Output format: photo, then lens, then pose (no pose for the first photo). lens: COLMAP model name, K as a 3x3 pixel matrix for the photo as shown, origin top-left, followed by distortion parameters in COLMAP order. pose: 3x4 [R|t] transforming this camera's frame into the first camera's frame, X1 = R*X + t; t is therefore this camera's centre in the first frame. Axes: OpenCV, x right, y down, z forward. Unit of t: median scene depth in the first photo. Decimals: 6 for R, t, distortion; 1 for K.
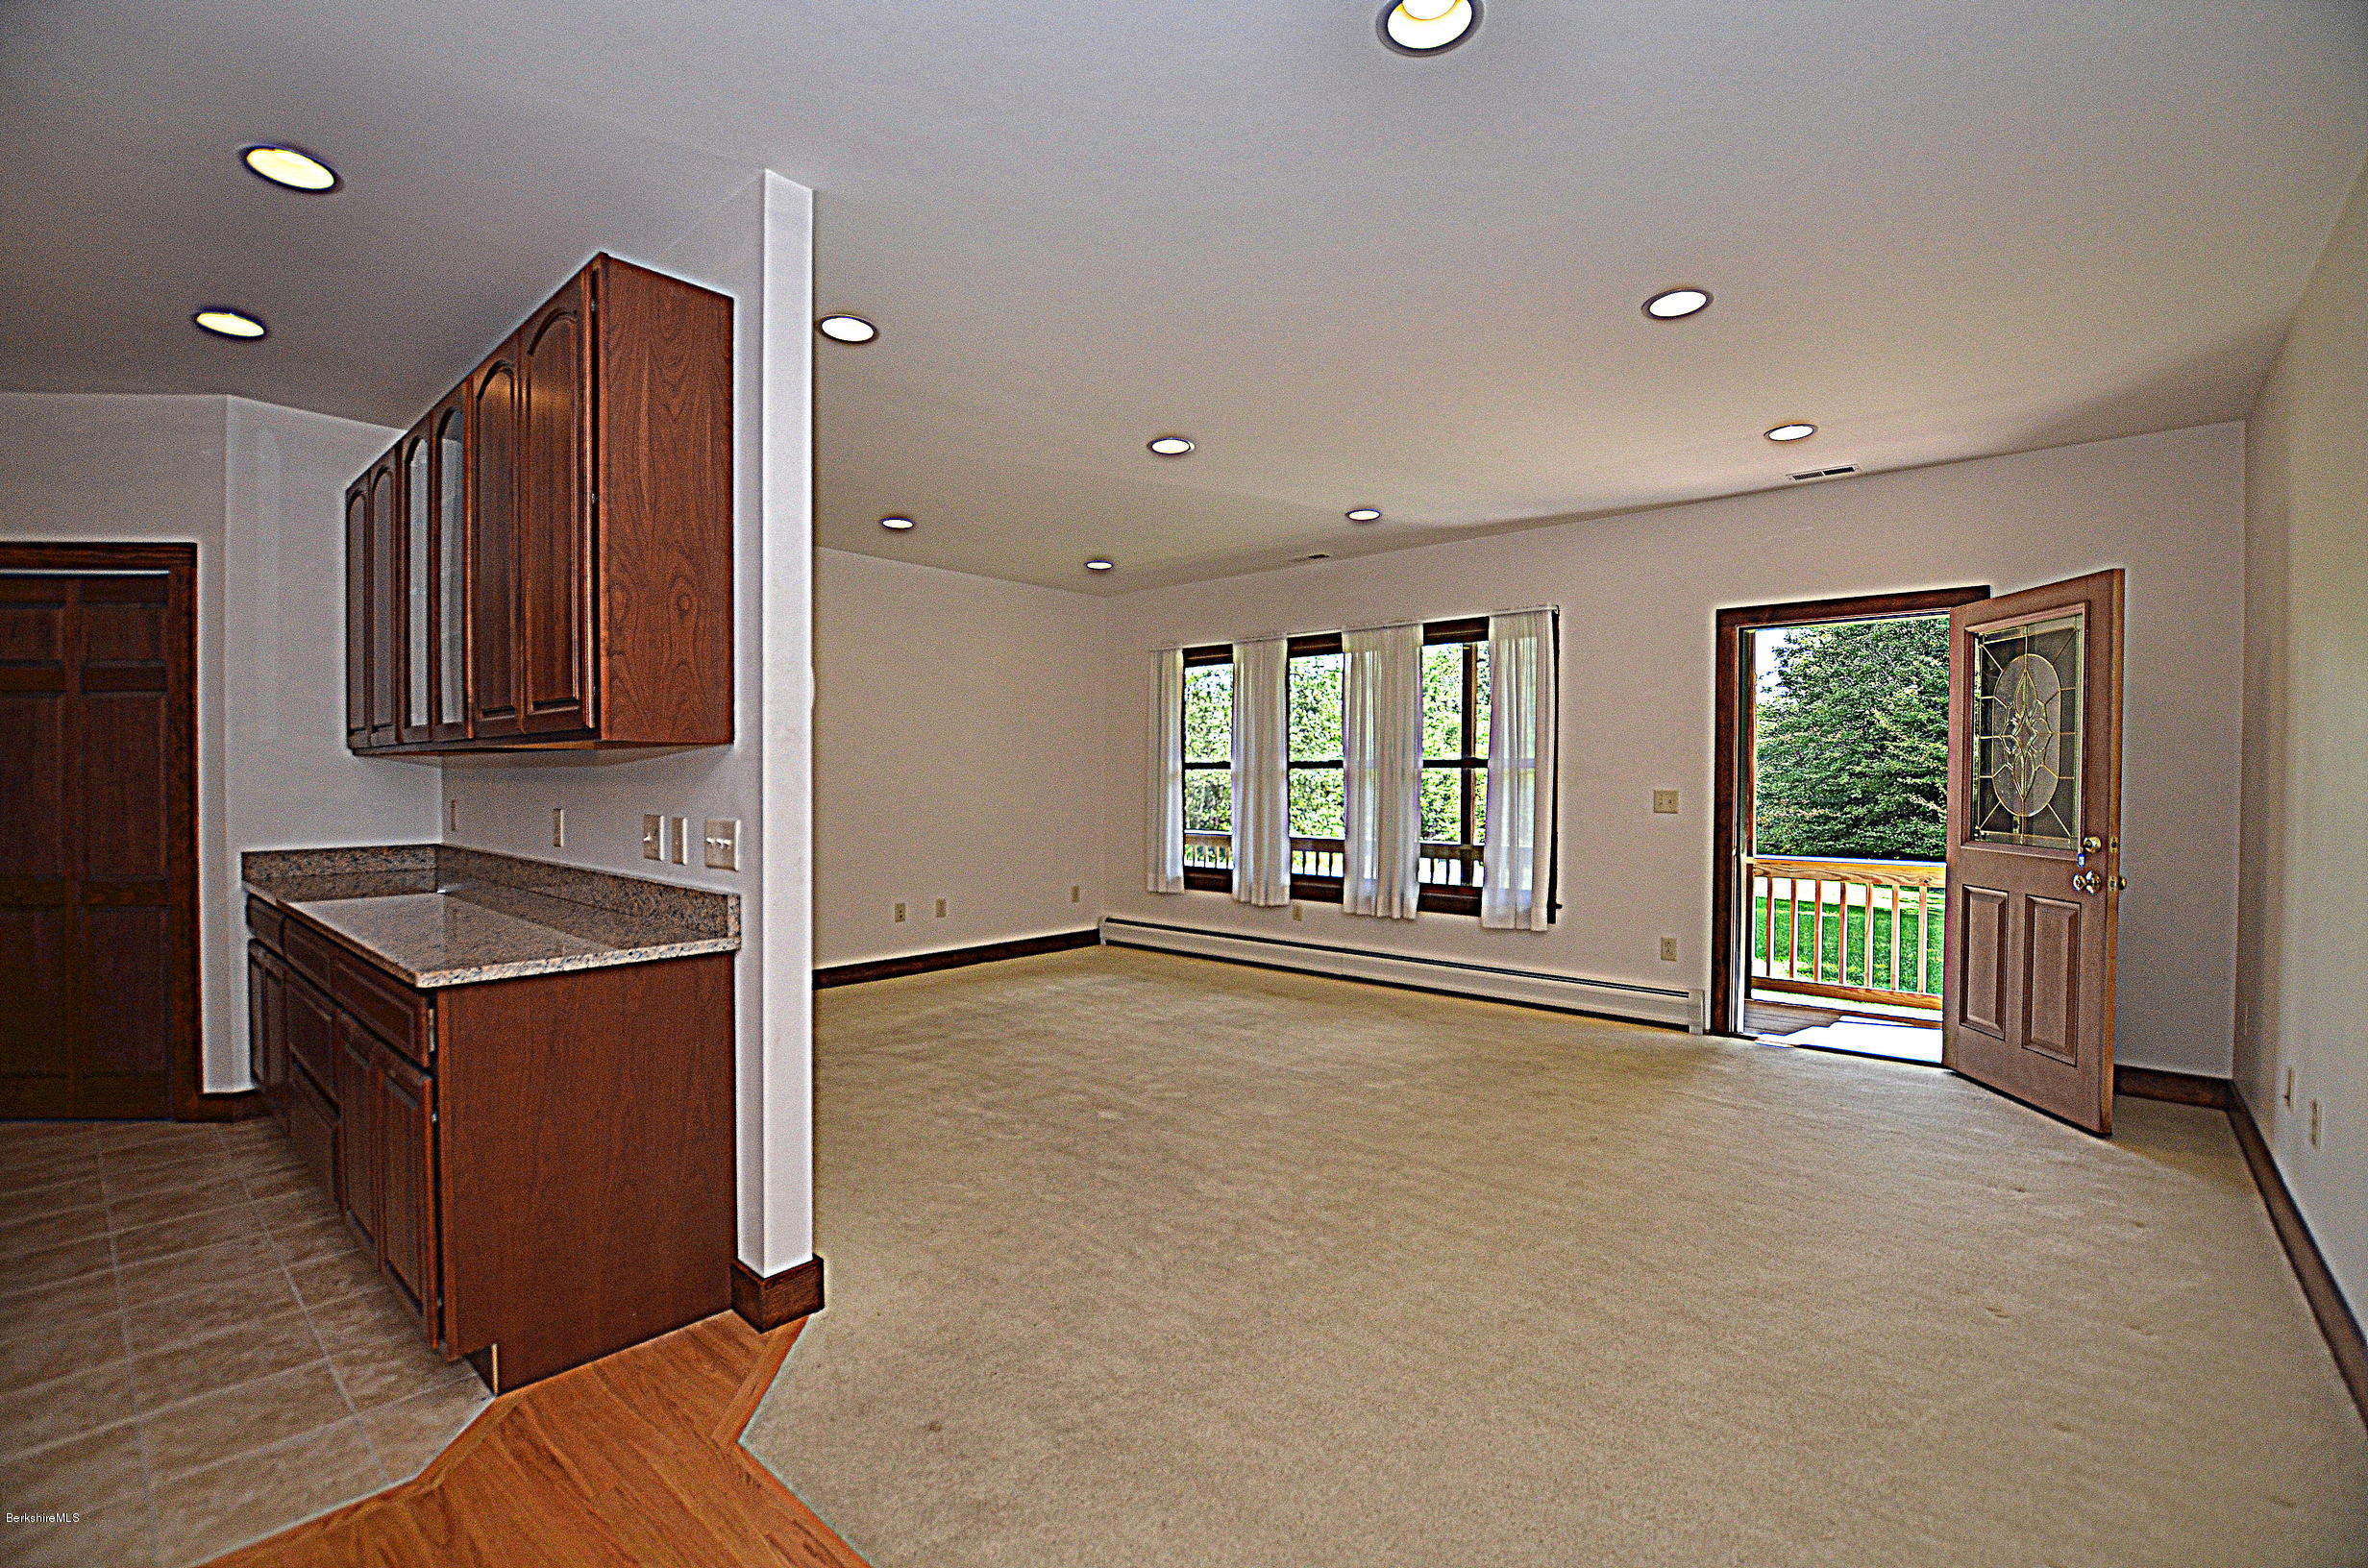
lens RADIAL K [[1037.2, 0, 1184.4], [0, 1037.2, 793.0], [0, 0, 1]] dist [-0.032995, 0.002474]
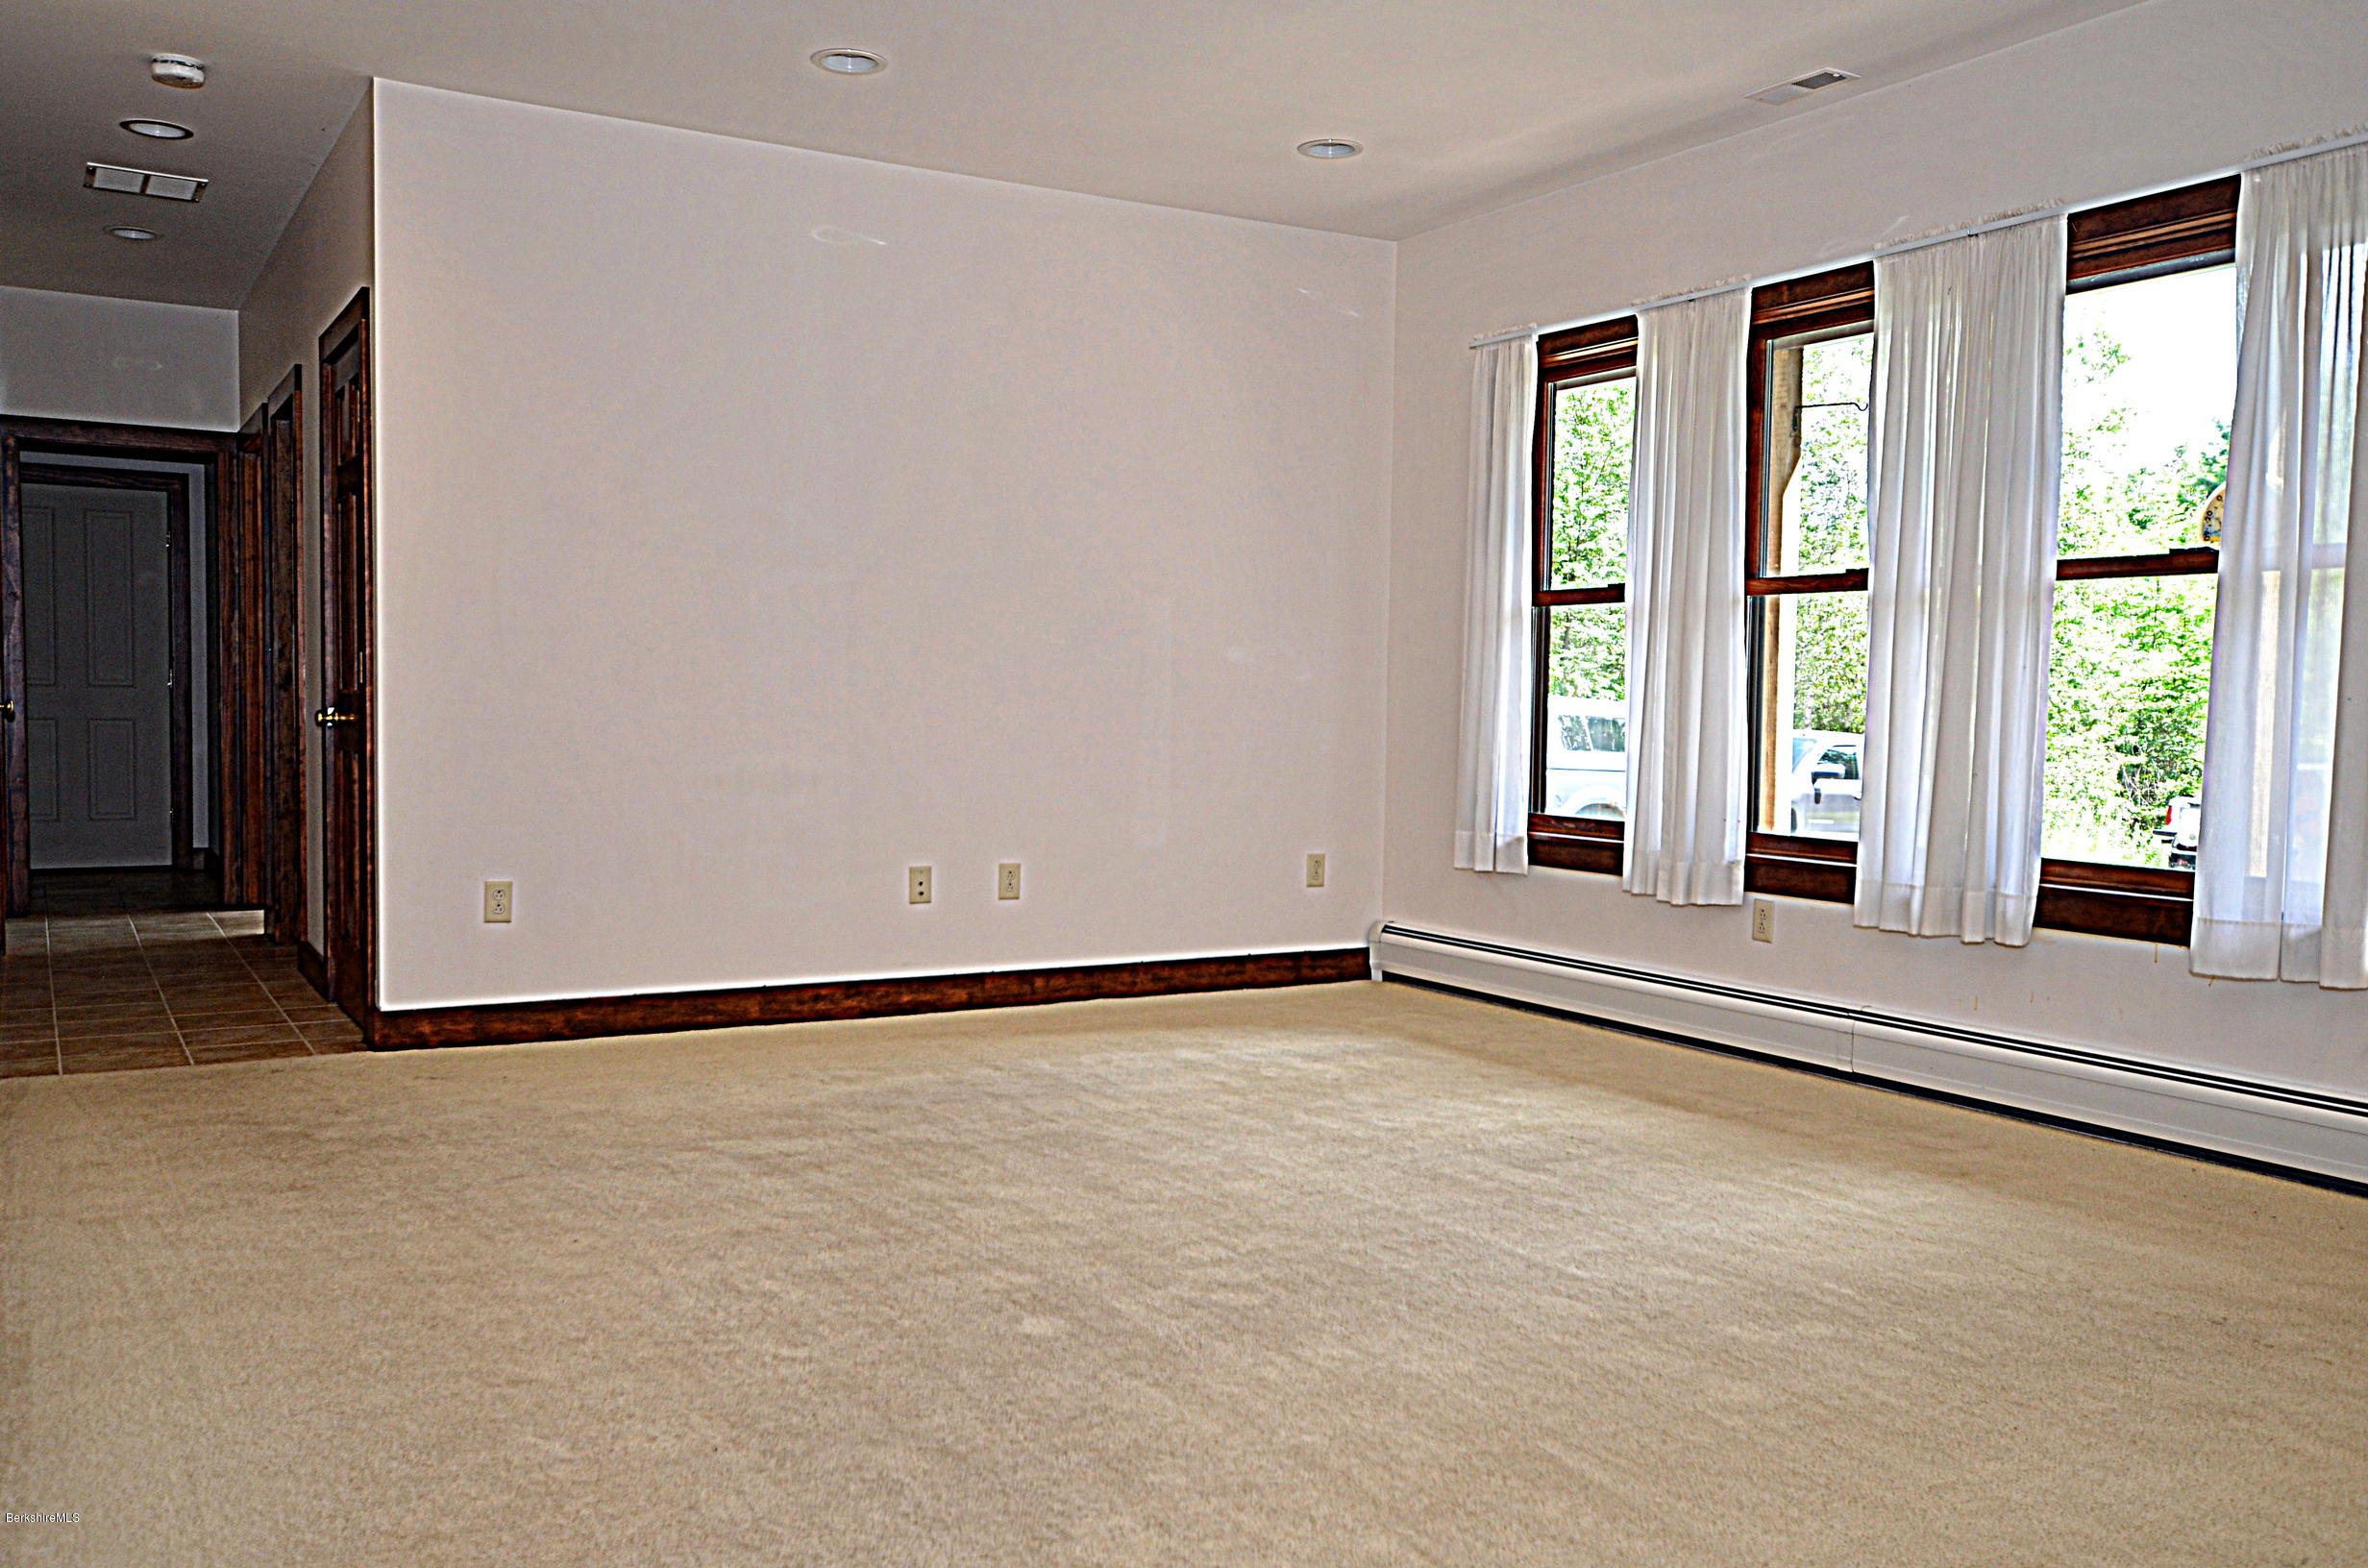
lens RADIAL K [[1938.1, 0, 1189.2], [0, 1938.1, 812.4], [0, 0, 1]] dist [0.000887, 0.031647]
pose [[0.949479, 0.028478, -0.312535, 0.160885], [-0.015116, 0.998868, 0.045094, 0.042697], [0.313466, -0.038092, 0.948835, 0.184642]]
